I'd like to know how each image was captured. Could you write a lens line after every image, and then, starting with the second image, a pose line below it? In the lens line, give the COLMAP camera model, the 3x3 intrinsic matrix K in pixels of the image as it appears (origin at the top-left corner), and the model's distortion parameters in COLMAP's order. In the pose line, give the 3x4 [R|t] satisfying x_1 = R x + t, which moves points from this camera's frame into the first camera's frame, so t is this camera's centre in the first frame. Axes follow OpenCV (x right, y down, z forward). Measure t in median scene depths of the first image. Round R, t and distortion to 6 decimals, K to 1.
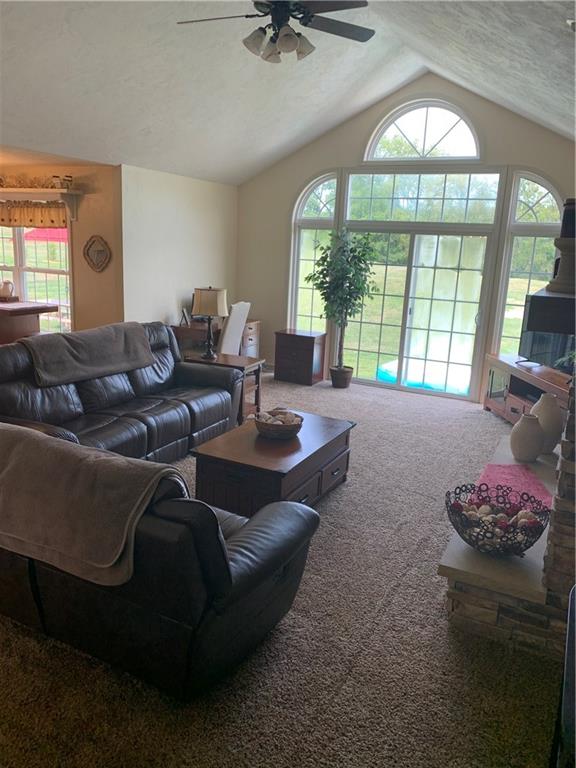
lens RADIAL K [[590.6, 0, 288.0], [0, 590.6, 384.0], [0, 0, 1]] dist [0.136537, -0.223243]
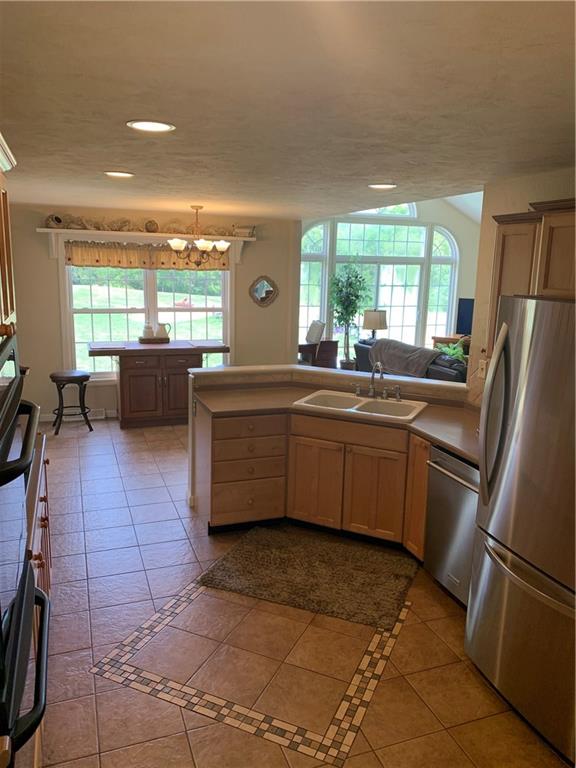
lens RADIAL K [[590.6, 0, 288.0], [0, 590.6, 384.0], [0, 0, 1]] dist [0.136537, -0.223243]
pose [[0.689148, -0.173538, 0.703533, -1.067672], [0.178609, 0.981624, 0.067177, -0.098997], [-0.702263, 0.079363, 0.707480, 0.131636]]
